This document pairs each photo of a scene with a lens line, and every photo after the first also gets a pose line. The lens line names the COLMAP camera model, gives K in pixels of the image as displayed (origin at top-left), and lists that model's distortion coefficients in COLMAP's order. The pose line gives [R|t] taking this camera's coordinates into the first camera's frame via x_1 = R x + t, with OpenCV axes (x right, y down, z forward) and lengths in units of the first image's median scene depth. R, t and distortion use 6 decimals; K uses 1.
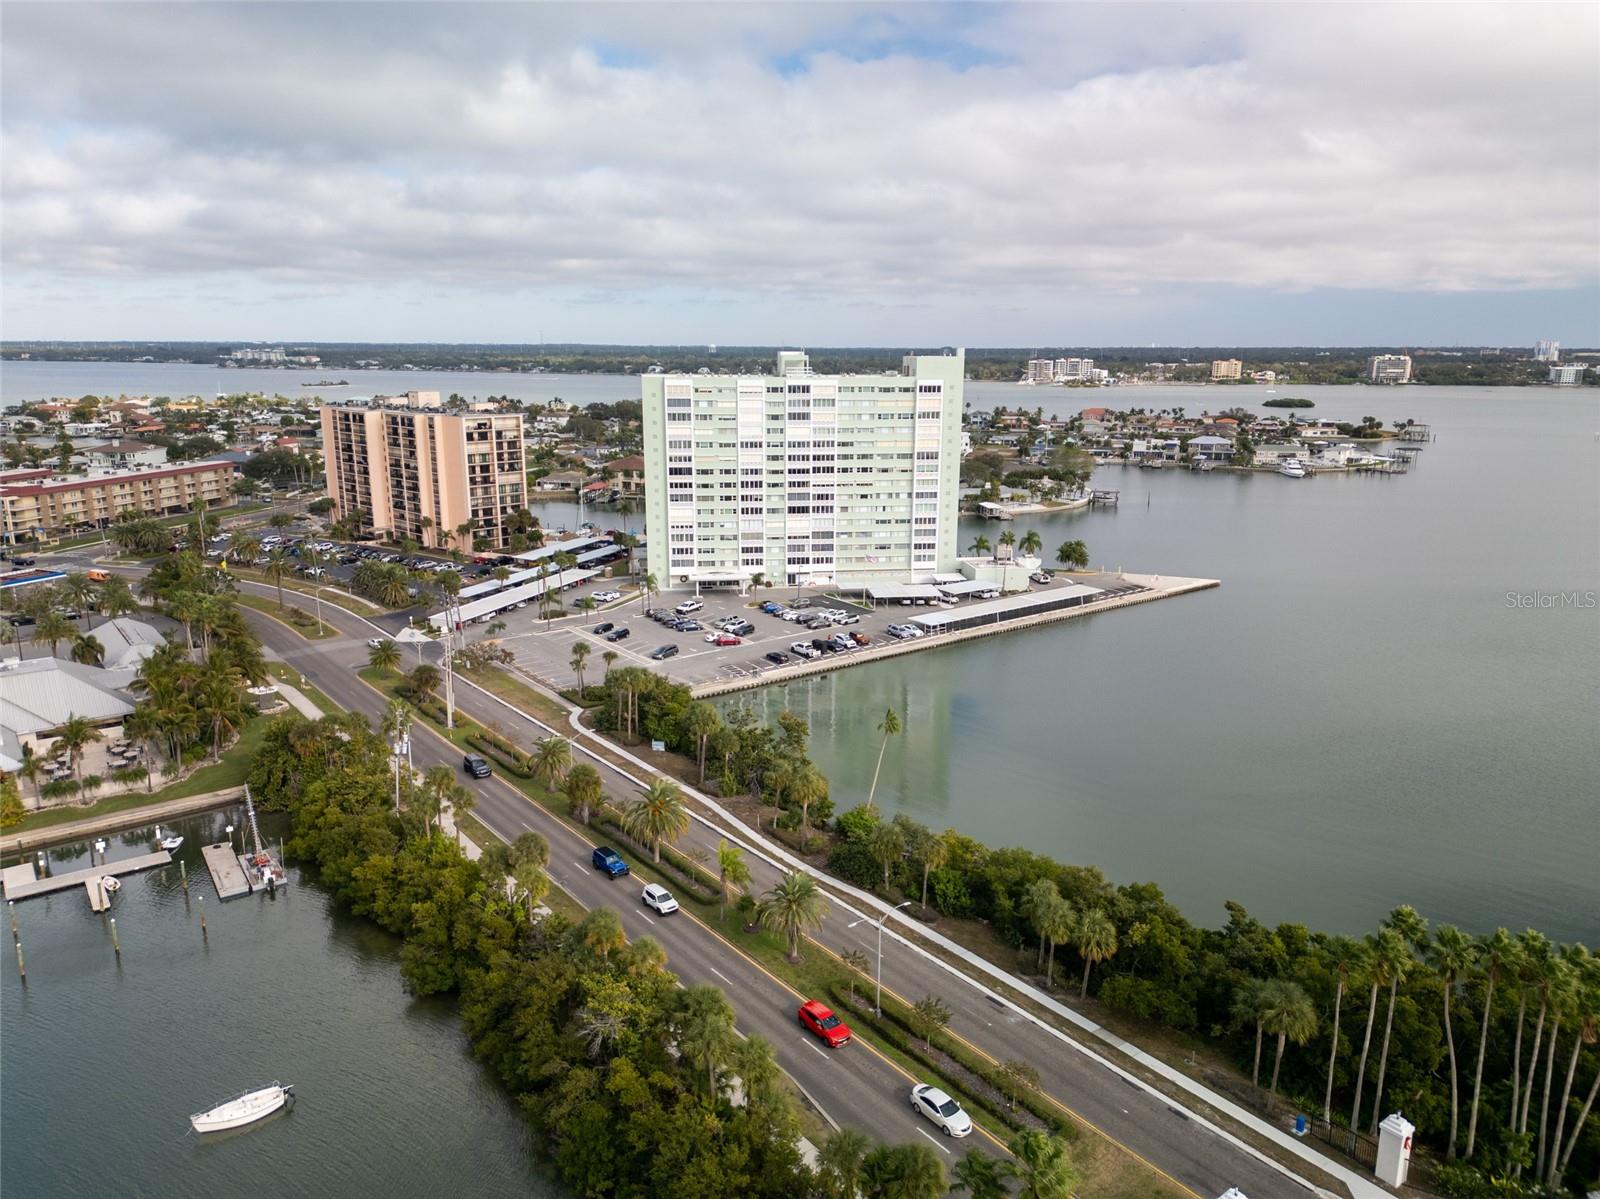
lens RADIAL K [[1101.6, 0, 787.8], [0, 1101.6, 610.0], [0, 0, 1]] dist [0.113354, -0.139681]
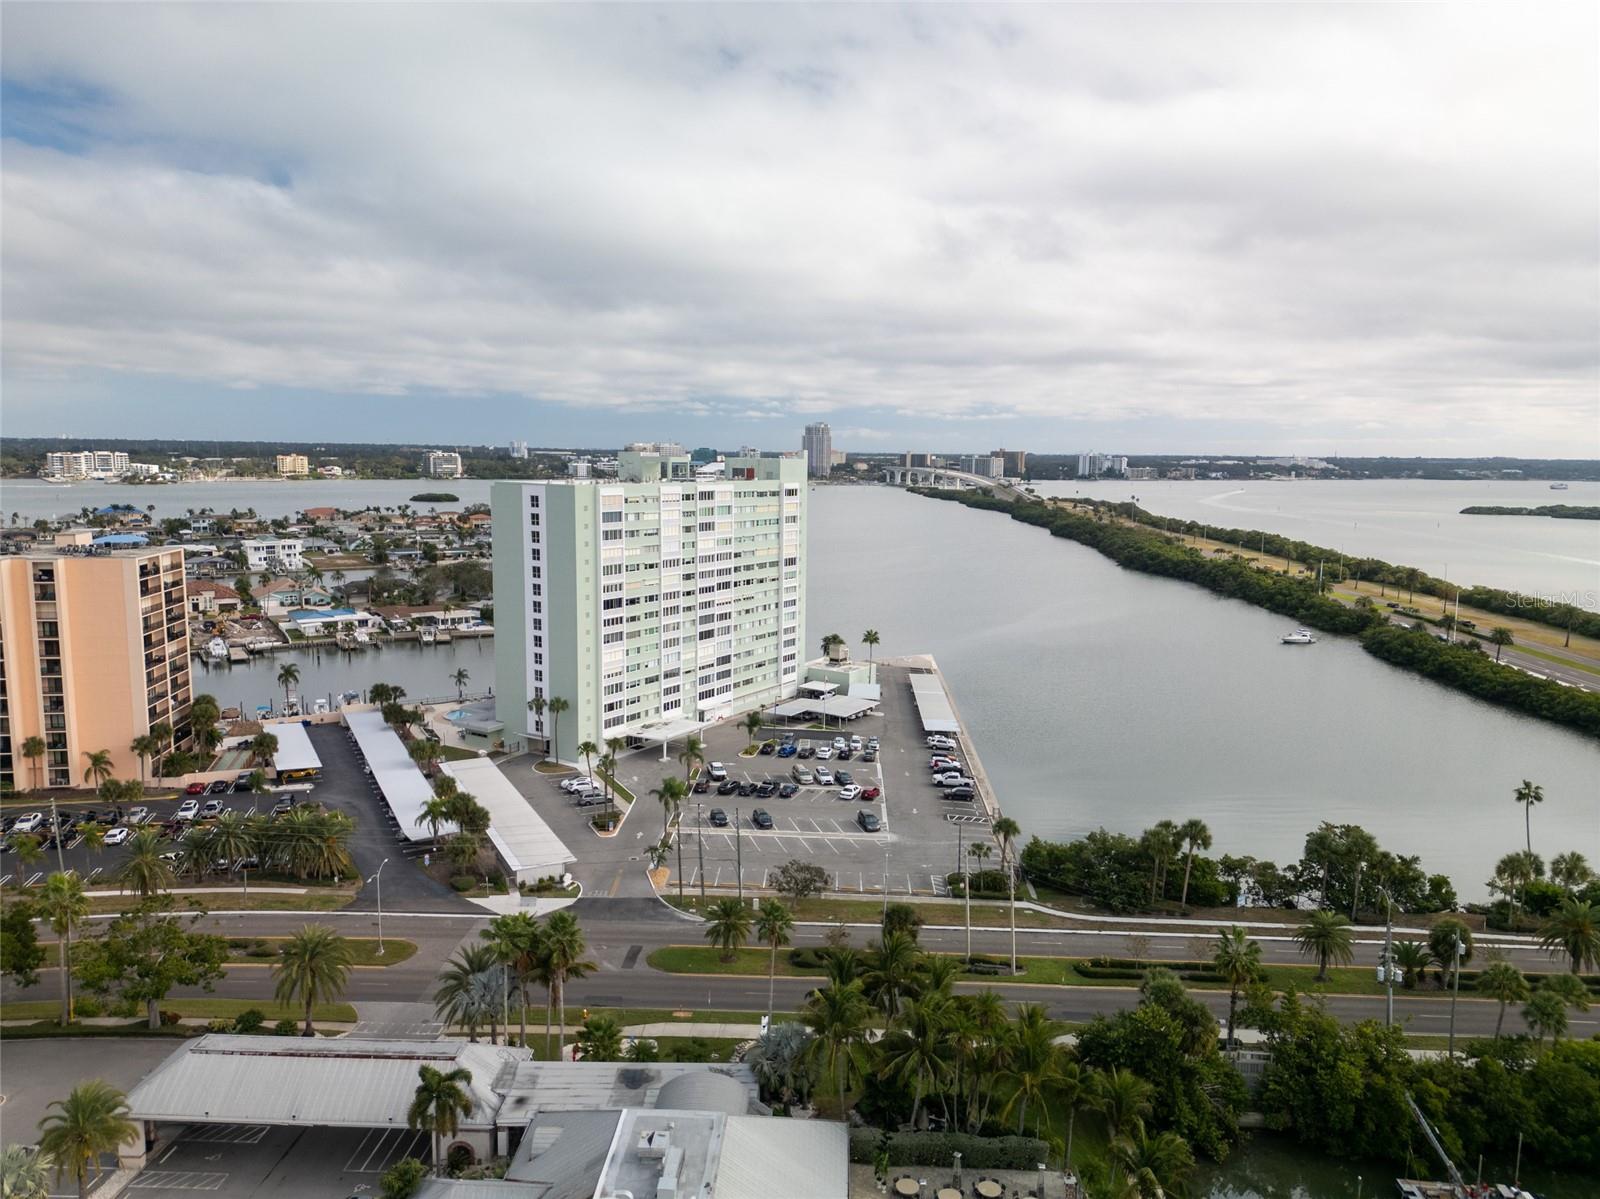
lens RADIAL K [[1117.0, 0, 794.6], [0, 1117.0, 597.3], [0, 0, 1]] dist [0.065736, -0.064343]
pose [[0.640789, -0.096063, 0.761683, -0.602492], [0.166464, 0.985923, -0.015699, -0.094943], [-0.749453, 0.136852, 0.647759, 0.389755]]
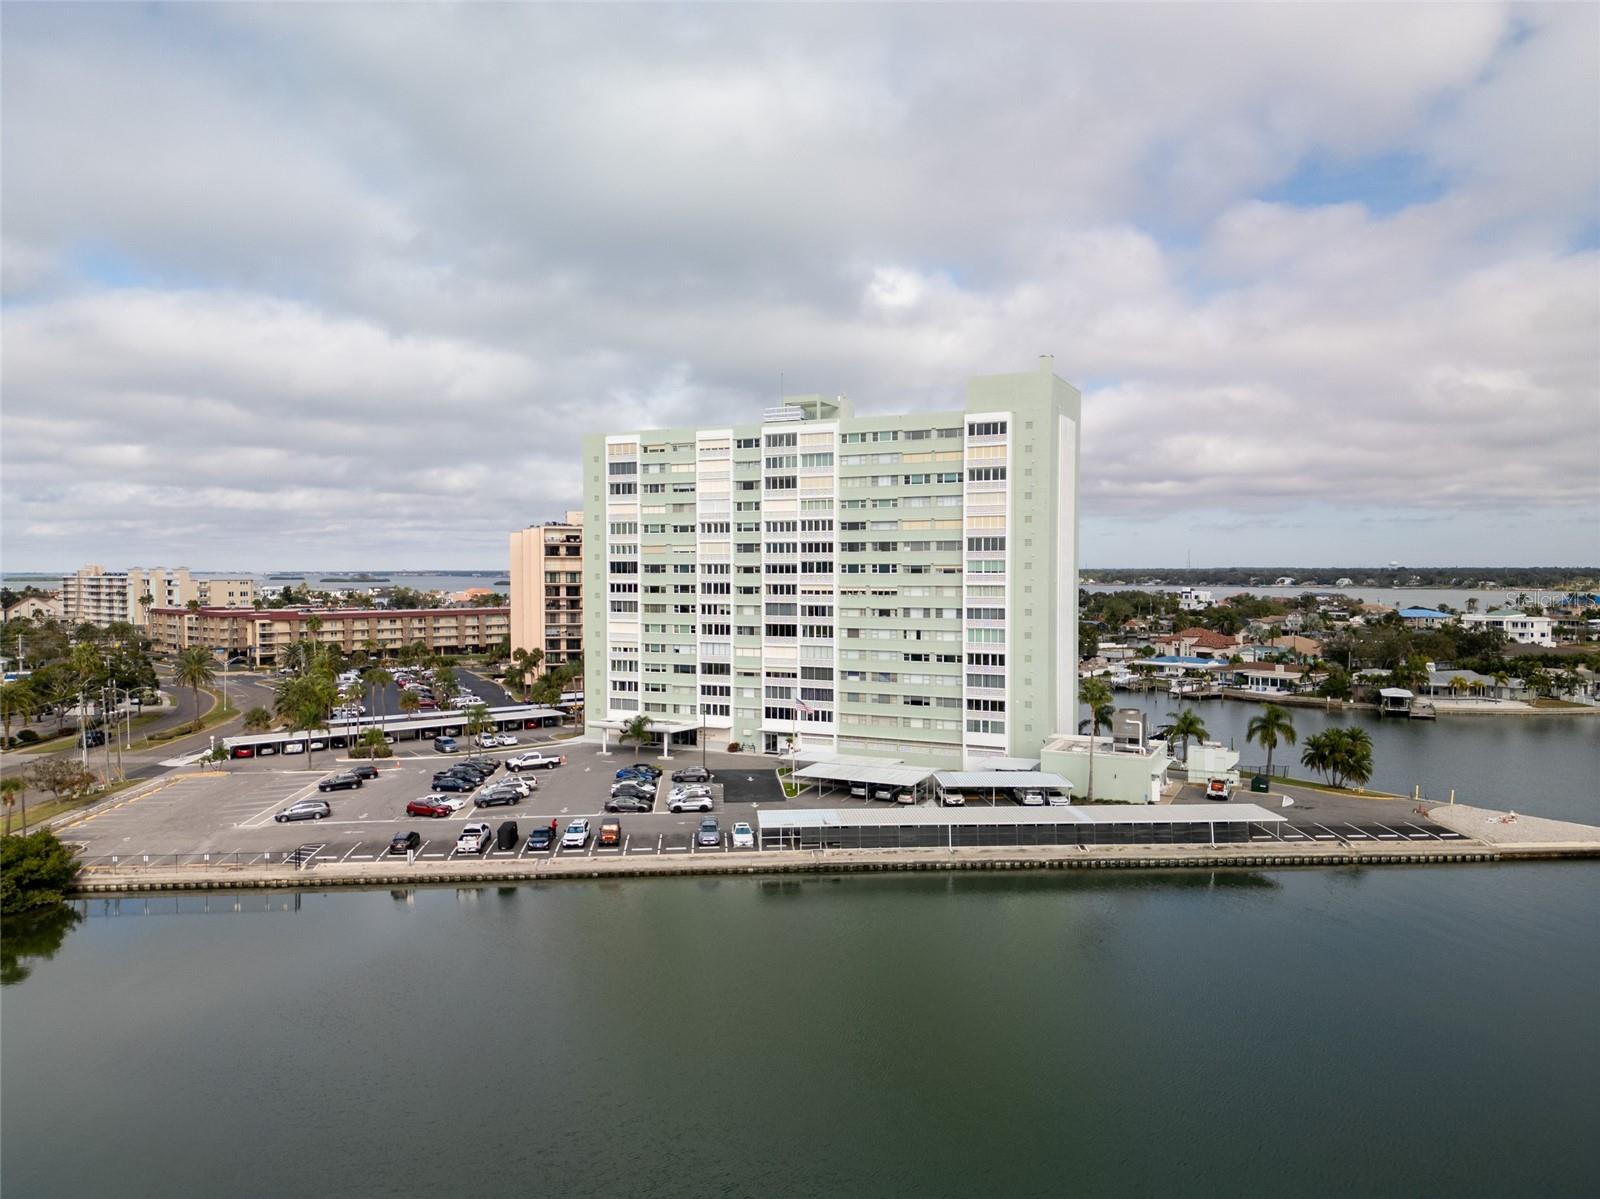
lens RADIAL K [[1101.6, 0, 787.8], [0, 1101.6, 610.0], [0, 0, 1]] dist [0.113354, -0.139681]
pose [[0.840084, 0.016831, -0.542196, 0.352170], [-0.123043, 0.979379, -0.160242, -0.002876], [0.528318, 0.201330, 0.824831, 0.488802]]
